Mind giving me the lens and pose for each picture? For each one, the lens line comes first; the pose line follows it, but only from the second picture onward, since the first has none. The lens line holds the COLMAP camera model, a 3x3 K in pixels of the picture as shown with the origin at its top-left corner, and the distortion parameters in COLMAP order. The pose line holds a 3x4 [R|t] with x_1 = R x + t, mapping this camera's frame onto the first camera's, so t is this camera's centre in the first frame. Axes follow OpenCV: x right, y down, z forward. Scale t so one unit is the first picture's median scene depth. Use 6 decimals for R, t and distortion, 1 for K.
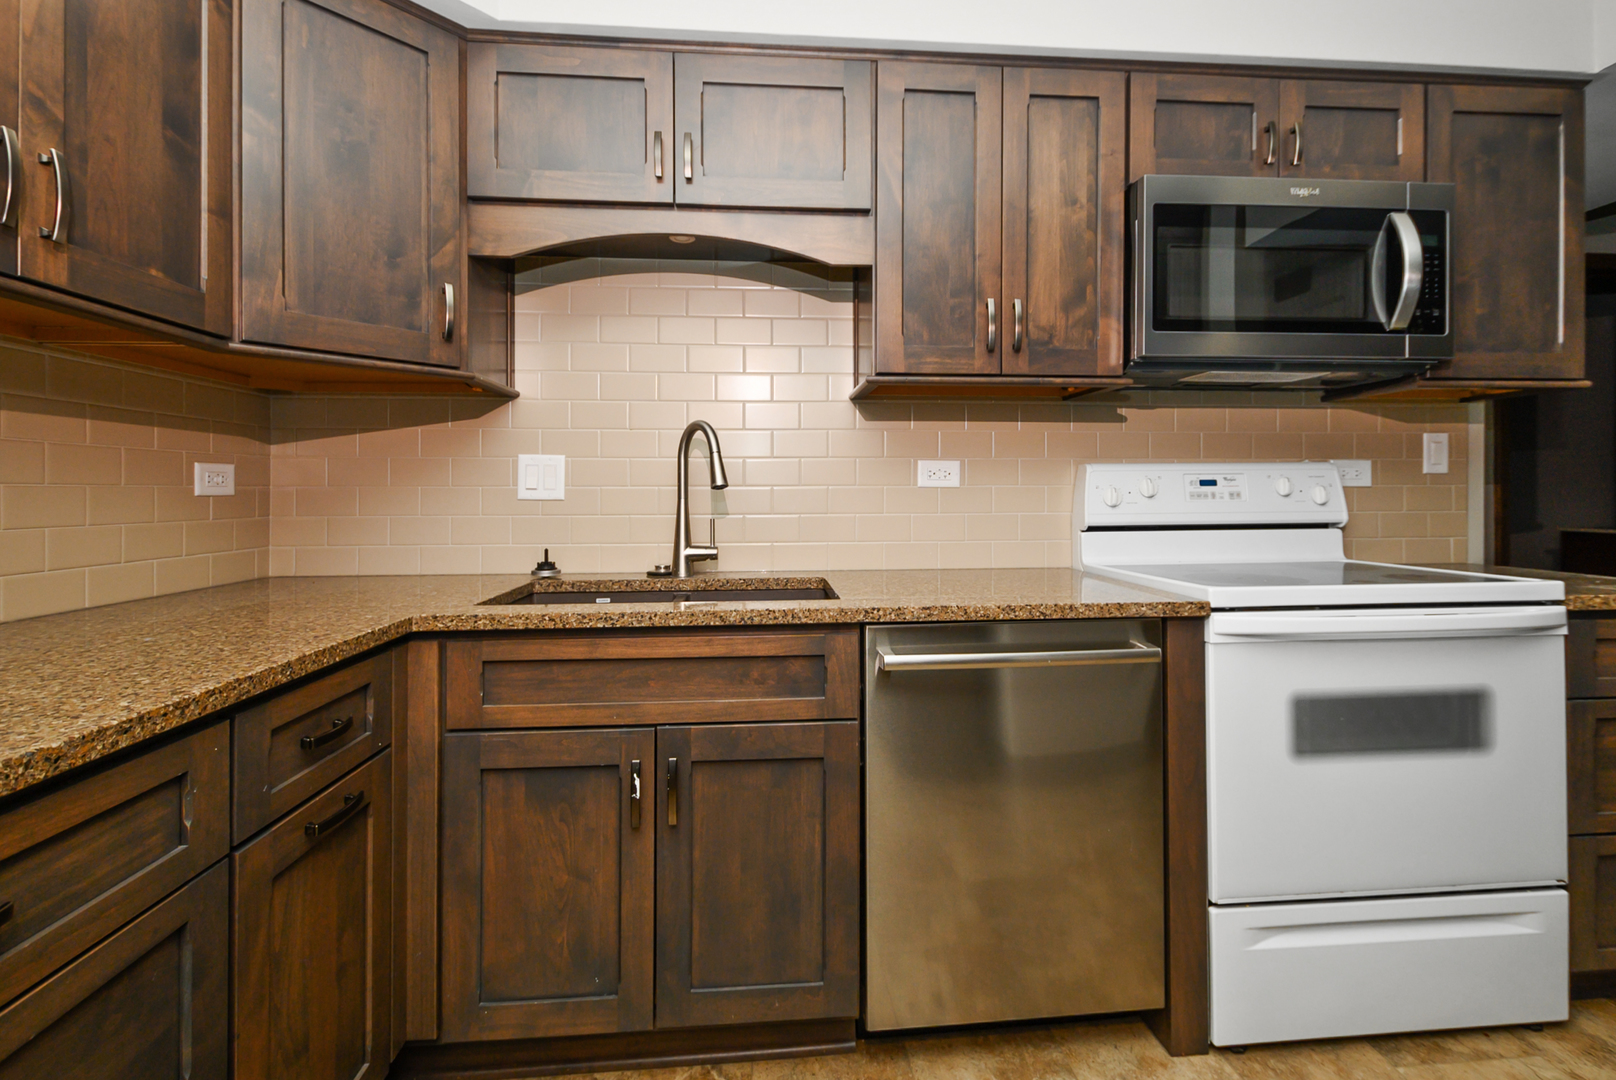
lens RADIAL K [[707.4, 0, 813.8], [0, 707.4, 495.9], [0, 0, 1]] dist [0.002456, -0.000060]
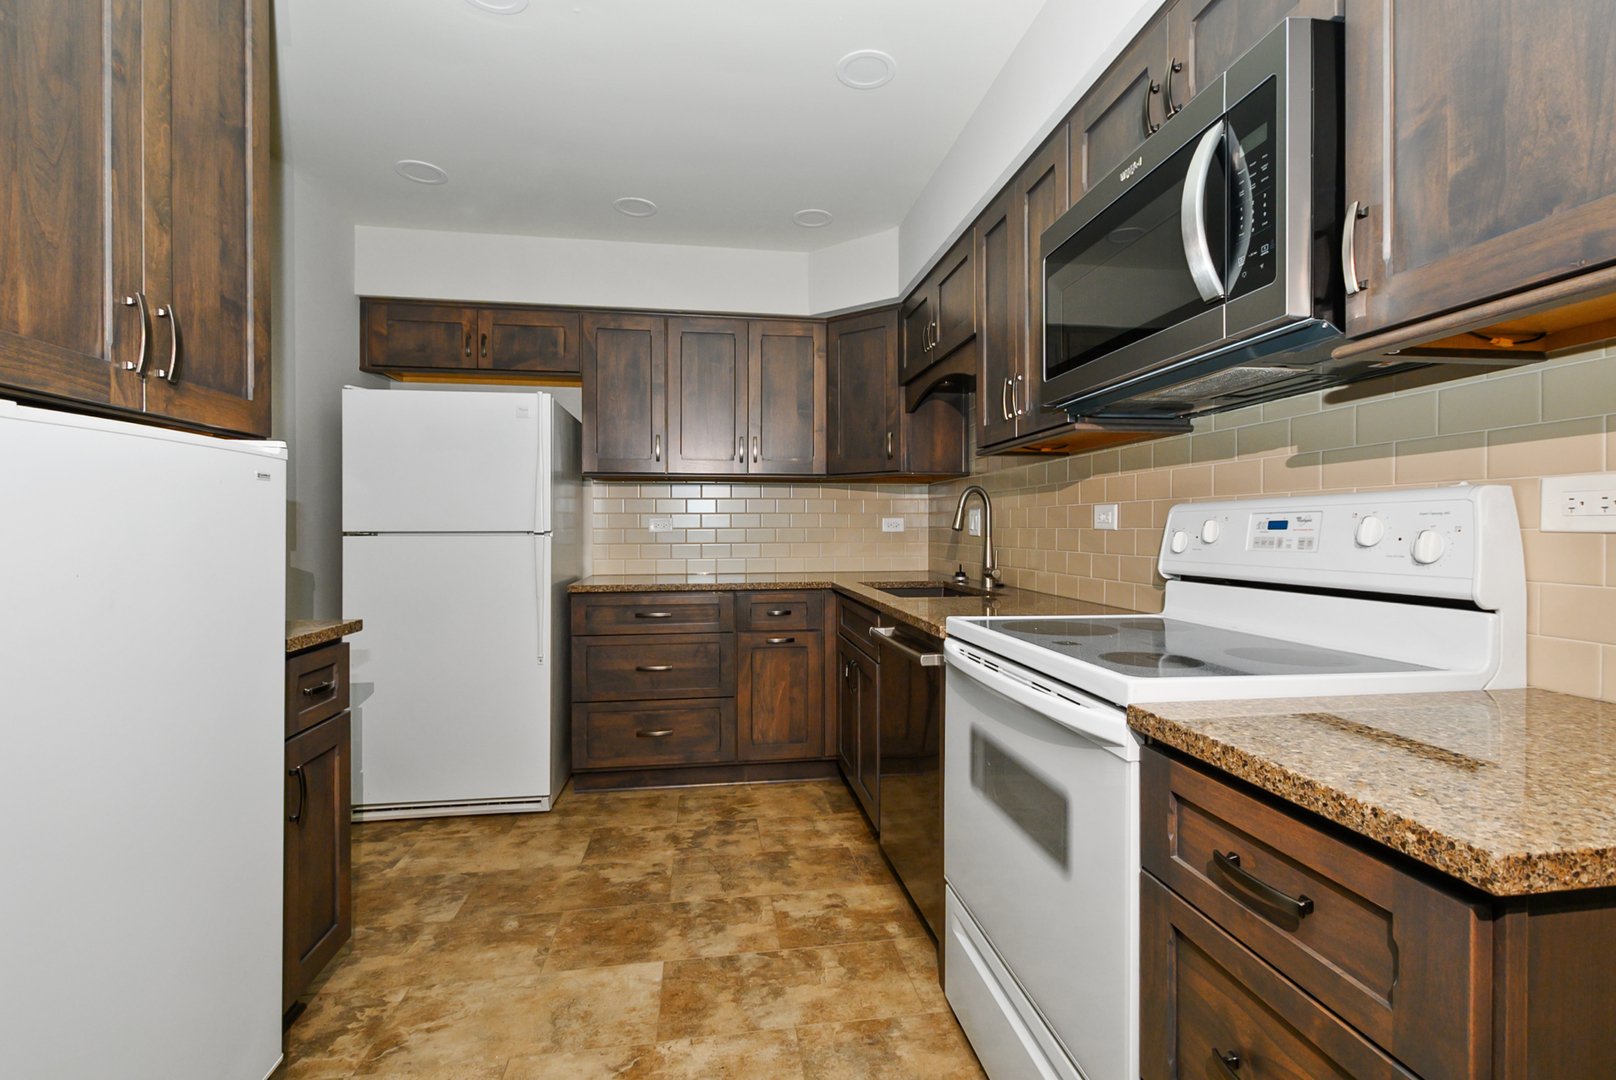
lens RADIAL K [[707.4, 0, 807.9], [0, 707.4, 531.2], [0, 0, 1]] dist [0.002456, -0.000060]
pose [[0.073998, 0.008354, -0.997223, 1.235788], [-0.003114, 0.999962, 0.008146, -0.016692], [0.997254, 0.002502, 0.074021, 0.475620]]
